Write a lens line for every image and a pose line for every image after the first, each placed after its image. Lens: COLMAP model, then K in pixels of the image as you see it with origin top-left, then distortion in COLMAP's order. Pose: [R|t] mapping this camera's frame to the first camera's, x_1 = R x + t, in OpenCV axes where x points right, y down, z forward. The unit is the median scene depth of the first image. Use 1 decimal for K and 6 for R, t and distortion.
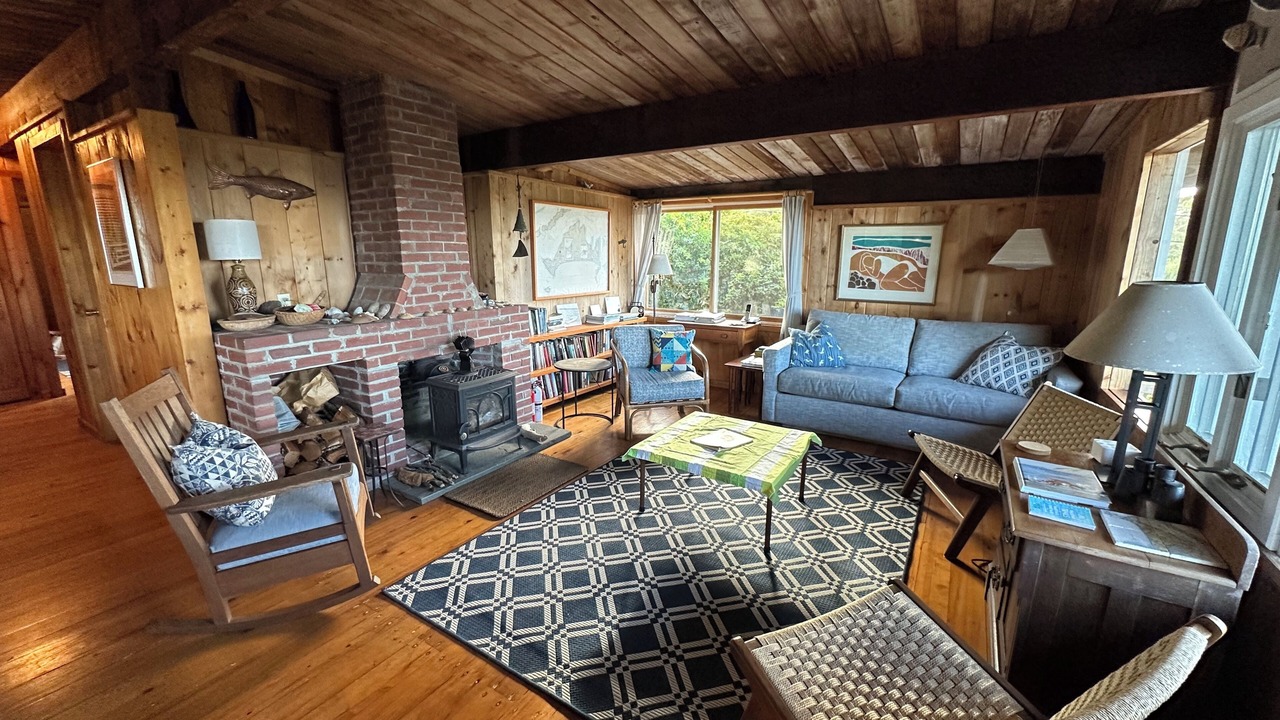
lens RADIAL K [[509.4, 0, 640.0], [0, 509.4, 360.0], [0, 0, 1]] dist [-0.003919, -0.000349]
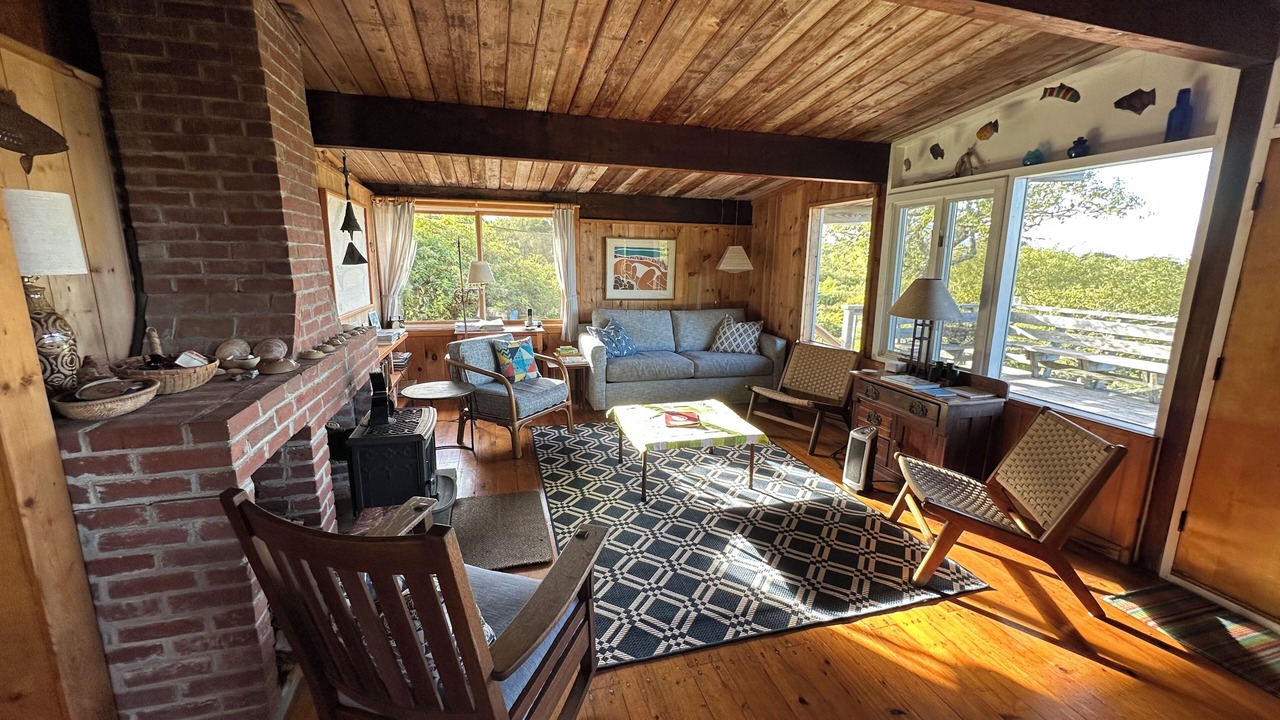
lens RADIAL K [[509.4, 0, 640.0], [0, 509.4, 360.0], [0, 0, 1]] dist [-0.003919, -0.000349]
pose [[0.660518, -0.139008, 0.737830, -0.548927], [0.142853, 0.988028, 0.058261, -0.046028], [-0.737095, 0.066919, 0.672468, 0.188568]]
